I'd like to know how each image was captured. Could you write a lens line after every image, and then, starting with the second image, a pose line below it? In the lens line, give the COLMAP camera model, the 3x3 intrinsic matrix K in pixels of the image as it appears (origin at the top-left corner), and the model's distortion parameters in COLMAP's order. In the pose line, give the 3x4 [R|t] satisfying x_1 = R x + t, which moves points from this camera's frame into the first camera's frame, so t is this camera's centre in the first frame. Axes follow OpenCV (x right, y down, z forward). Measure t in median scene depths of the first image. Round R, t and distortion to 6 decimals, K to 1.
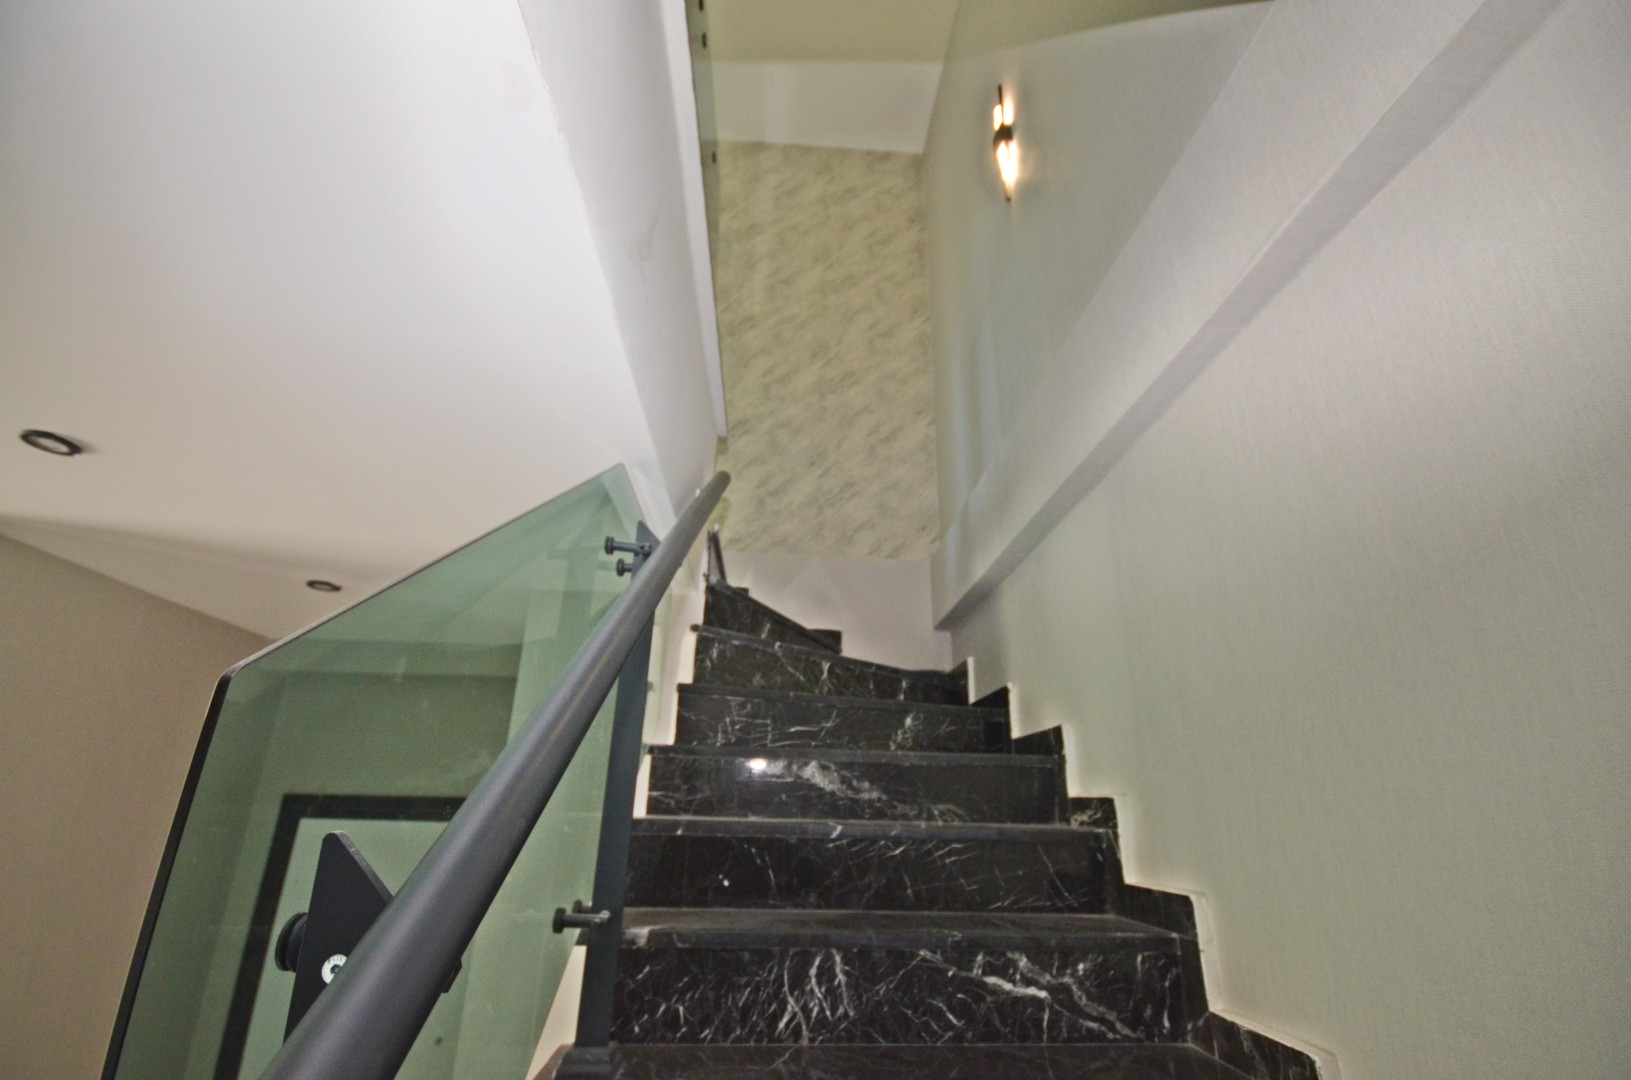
lens RADIAL K [[722.4, 0, 816.2], [0, 722.4, 545.6], [0, 0, 1]] dist [0.002014, 0.000064]
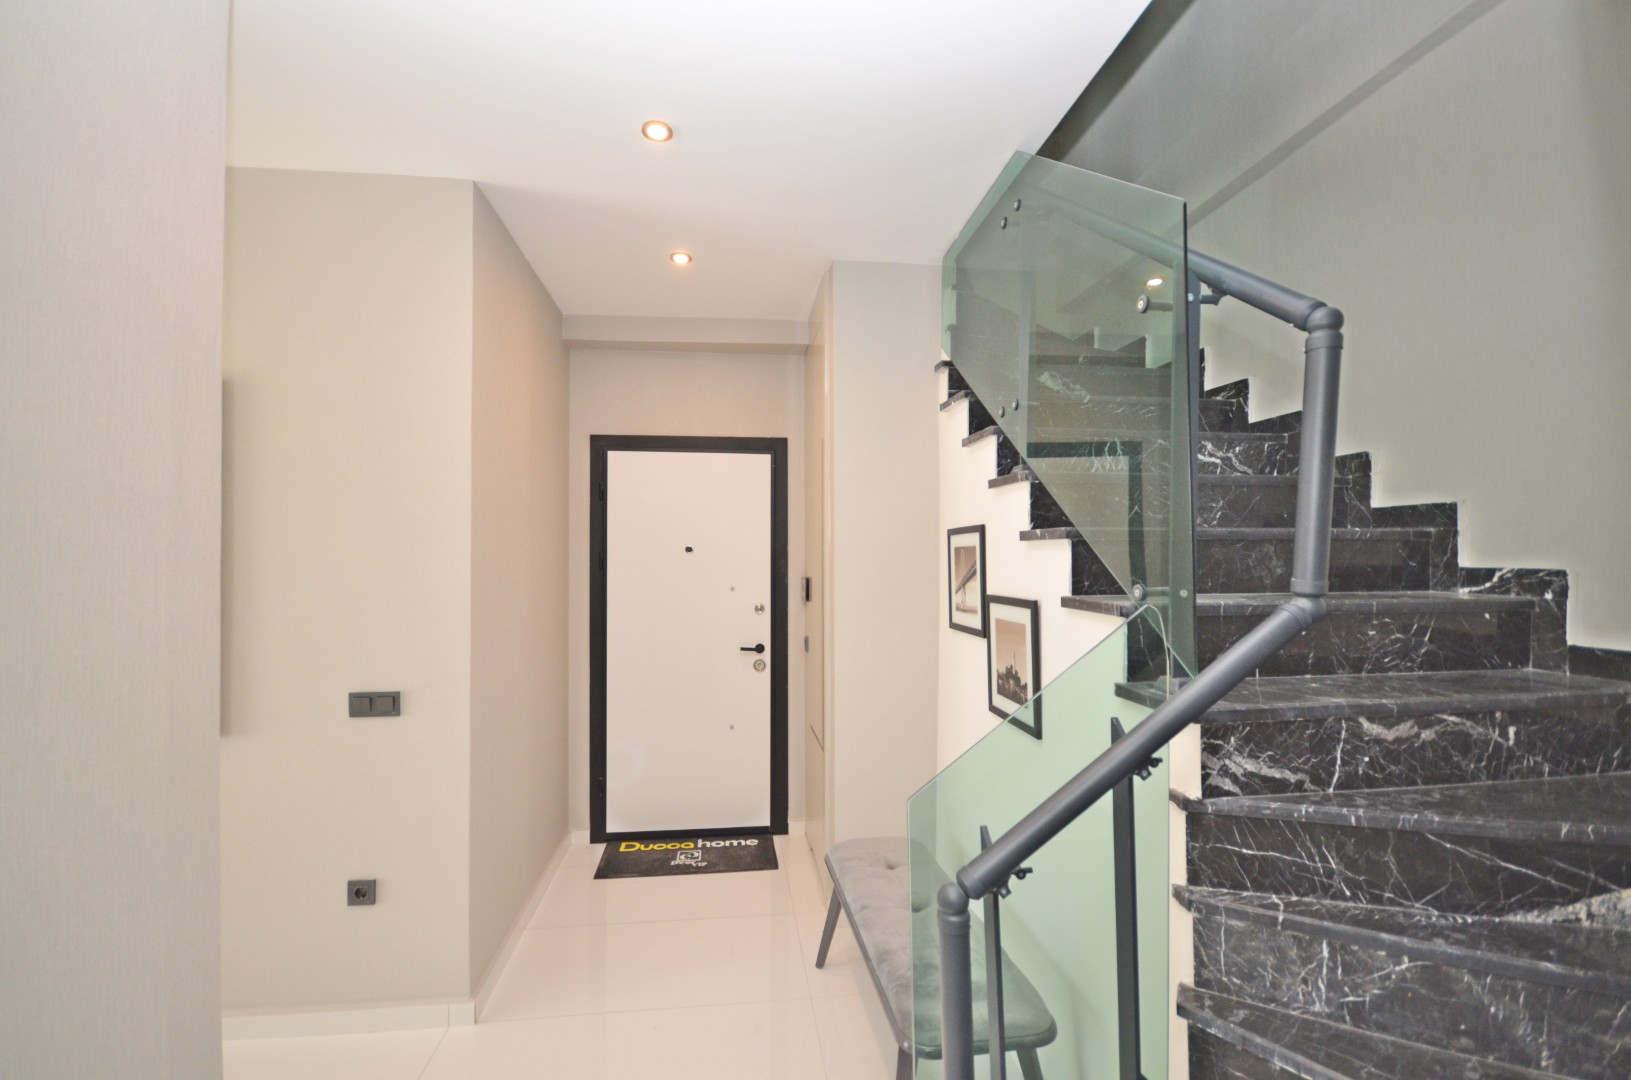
lens RADIAL K [[722.4, 0, 814.7], [0, 722.4, 540.5], [0, 0, 1]] dist [0.002014, 0.000064]
pose [[0.997989, -0.021539, 0.059618, -0.875666], [0.000552, 0.943416, 0.331610, 0.176187], [-0.063388, -0.330910, 0.941531, -0.817707]]
